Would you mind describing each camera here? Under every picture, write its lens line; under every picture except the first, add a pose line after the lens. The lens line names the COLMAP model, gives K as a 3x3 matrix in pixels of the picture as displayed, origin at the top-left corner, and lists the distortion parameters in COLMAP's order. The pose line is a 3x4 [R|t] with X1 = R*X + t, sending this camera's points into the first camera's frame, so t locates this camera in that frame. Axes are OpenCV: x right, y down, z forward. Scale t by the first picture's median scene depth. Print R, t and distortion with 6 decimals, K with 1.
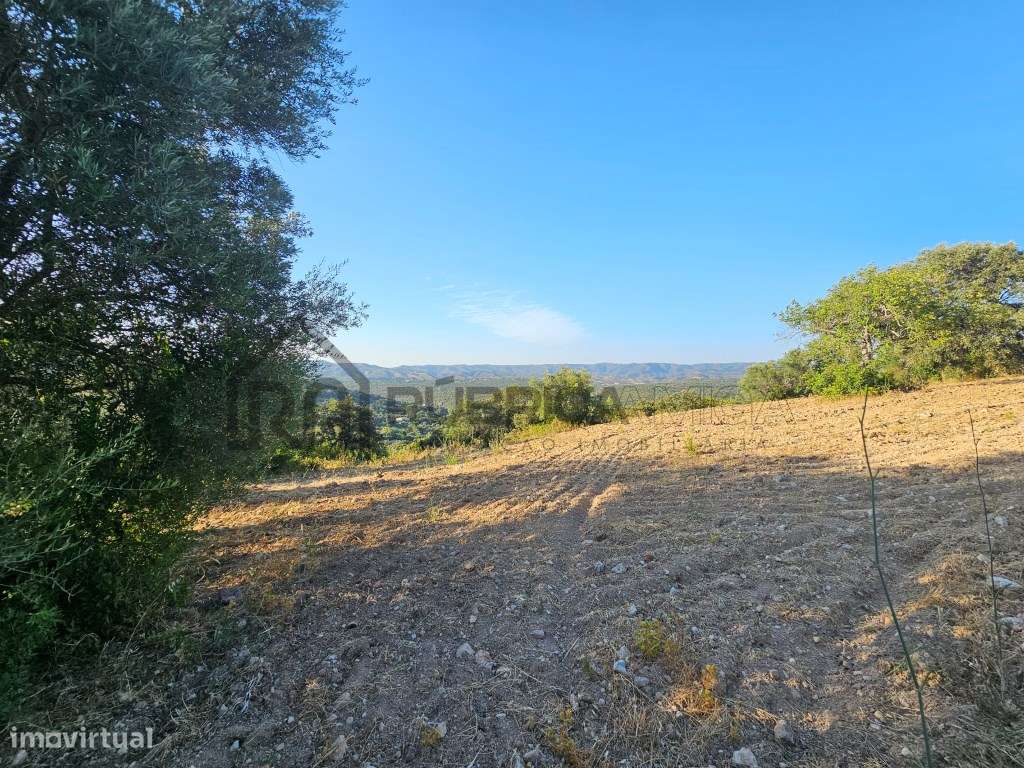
lens RADIAL K [[413.2, 0, 507.9], [0, 413.2, 385.1], [0, 0, 1]] dist [-0.007898, 0.001311]
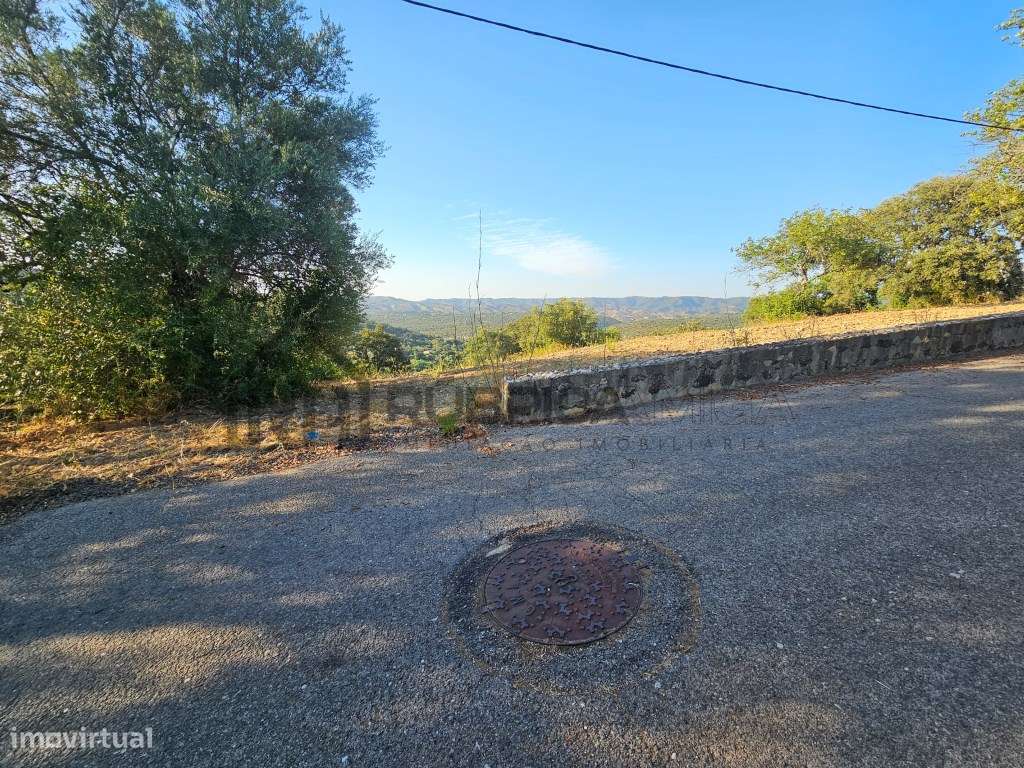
lens RADIAL K [[413.2, 0, 511.6], [0, 413.2, 386.6], [0, 0, 1]] dist [-0.007898, 0.001311]
pose [[0.998516, 0.011395, -0.053258, 0.040752], [-0.002677, 0.986952, 0.160991, 0.011821], [0.054398, -0.160609, 0.985518, -0.124750]]
